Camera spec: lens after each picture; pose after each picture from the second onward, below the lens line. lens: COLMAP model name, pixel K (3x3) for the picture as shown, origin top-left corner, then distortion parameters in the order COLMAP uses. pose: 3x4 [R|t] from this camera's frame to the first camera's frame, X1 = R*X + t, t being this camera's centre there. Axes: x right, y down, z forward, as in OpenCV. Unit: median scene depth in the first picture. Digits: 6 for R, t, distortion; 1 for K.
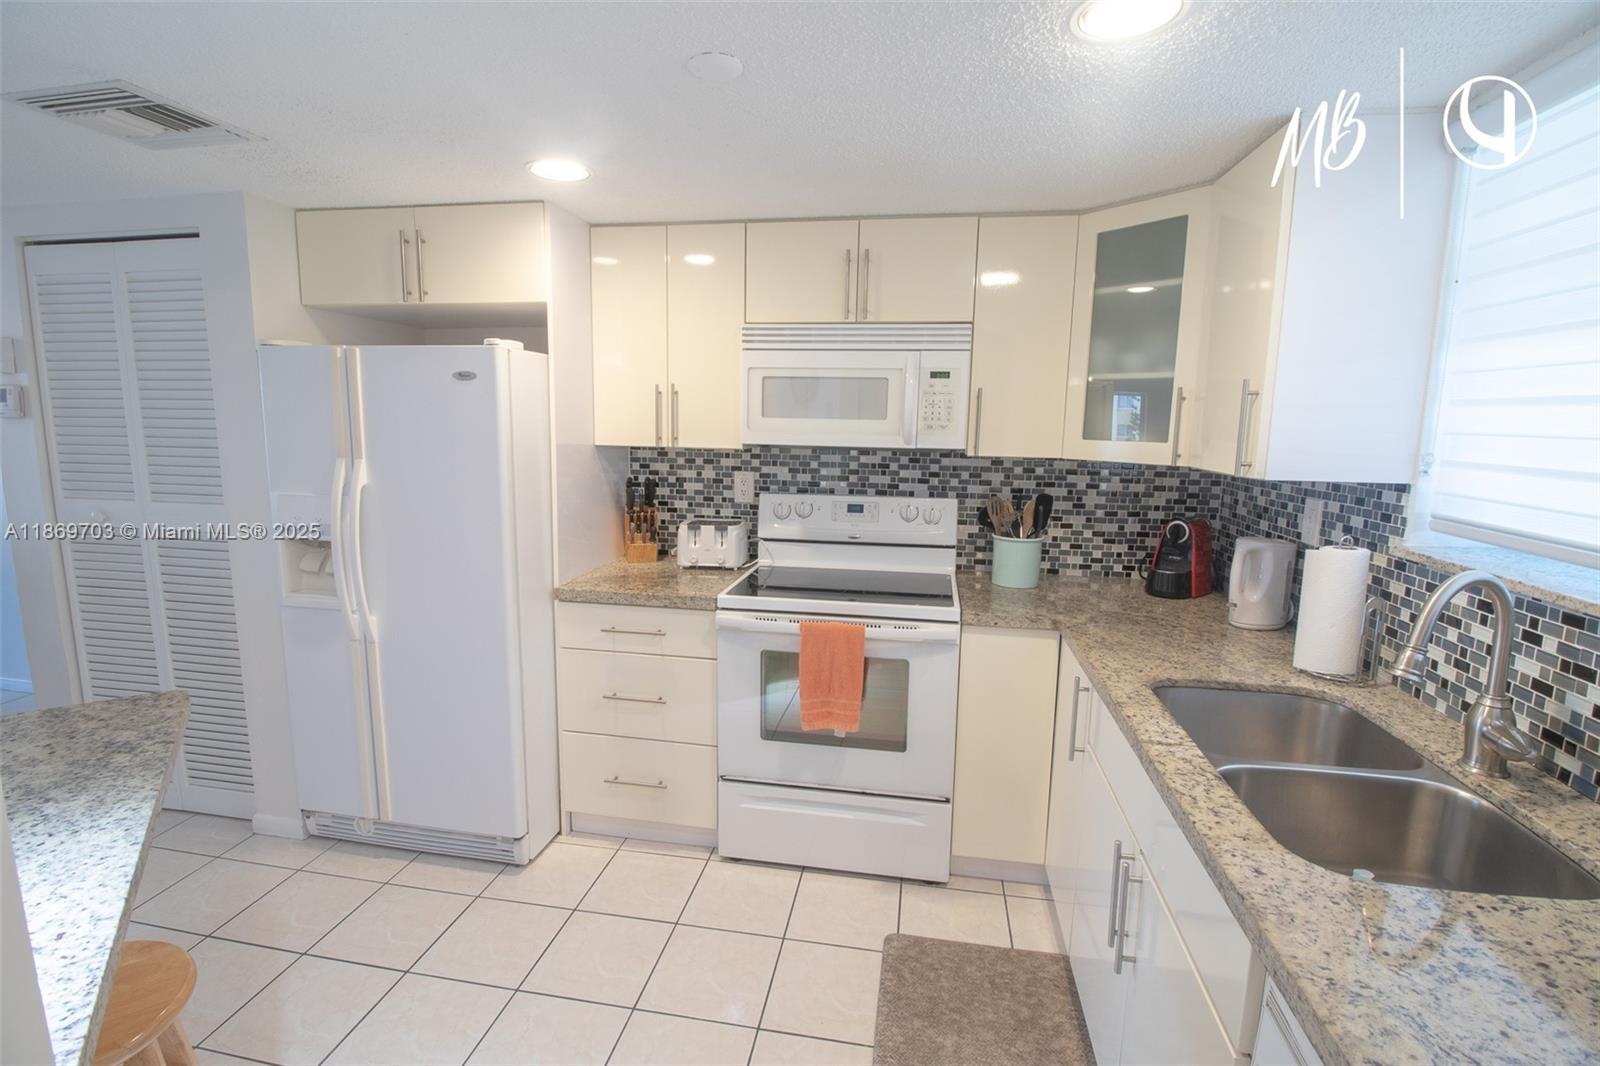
lens RADIAL K [[782.3, 0, 800.0], [0, 782.3, 533.0], [0, 0, 1]] dist [0.000106, -0.016982]
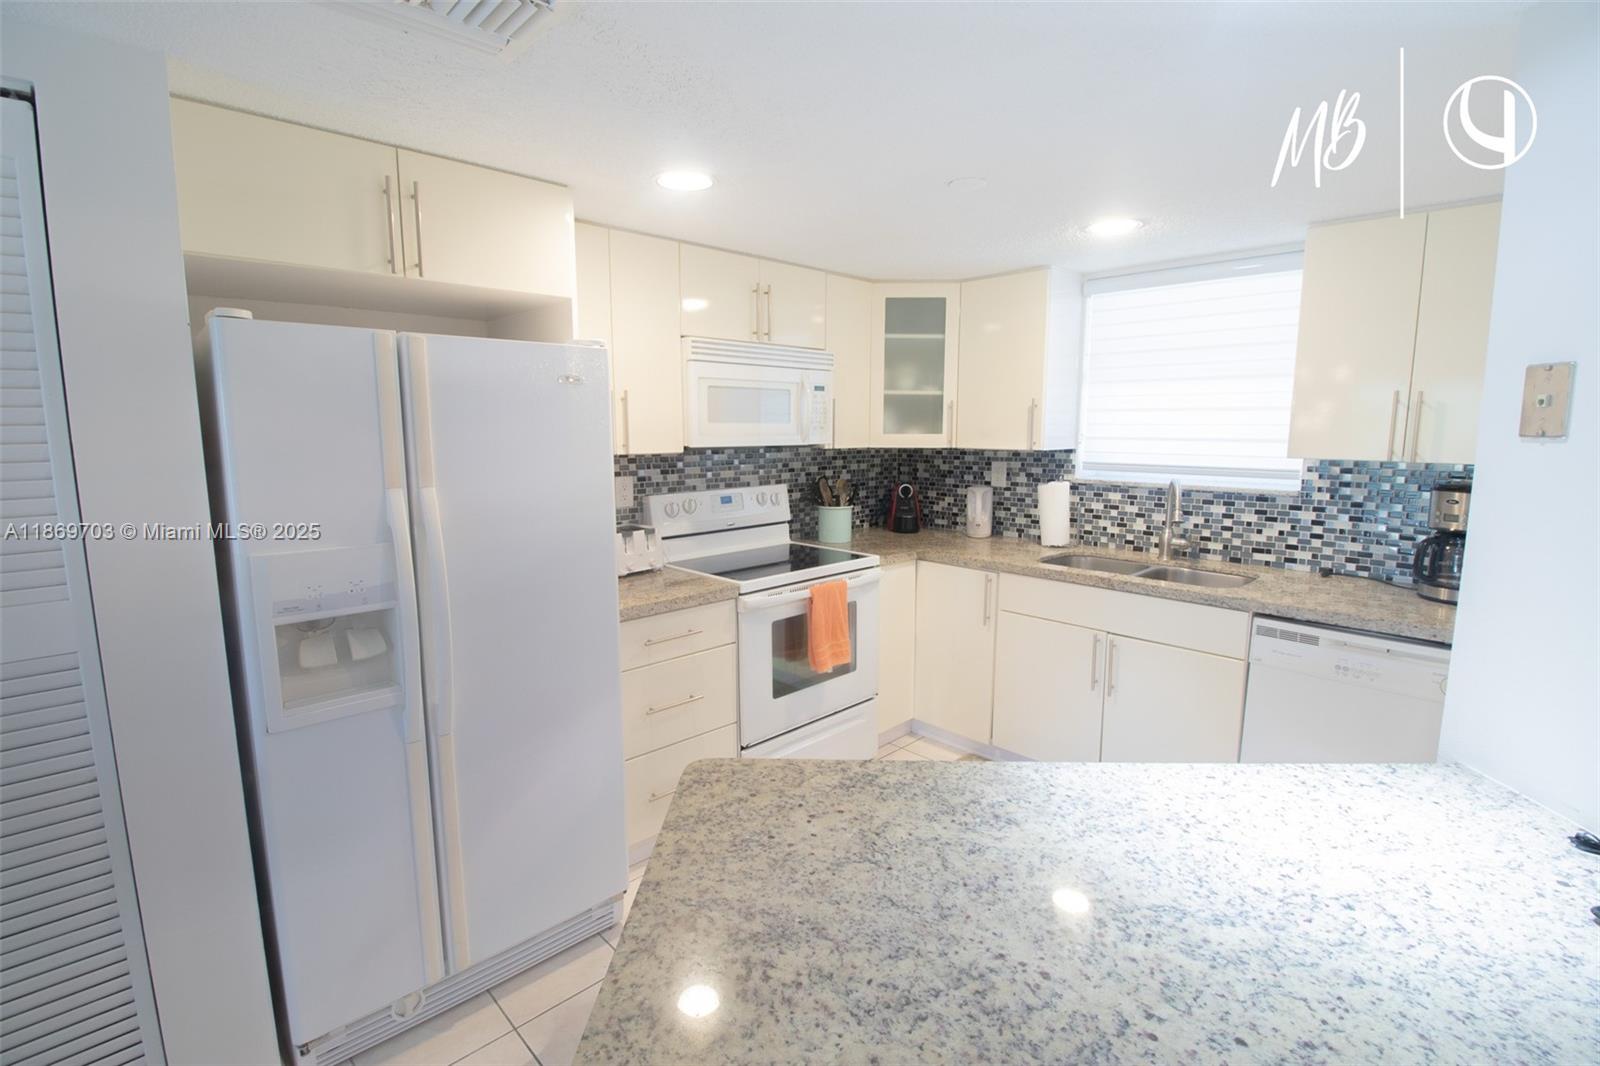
lens RADIAL K [[784.9, 0, 829.0], [0, 784.9, 528.4], [0, 0, 1]] dist [-0.001179, -0.016464]
pose [[0.535963, -0.127744, 0.834521, -0.890438], [0.132468, 0.988967, 0.066310, -0.050522], [-0.833784, 0.075008, 0.546971, 0.260867]]
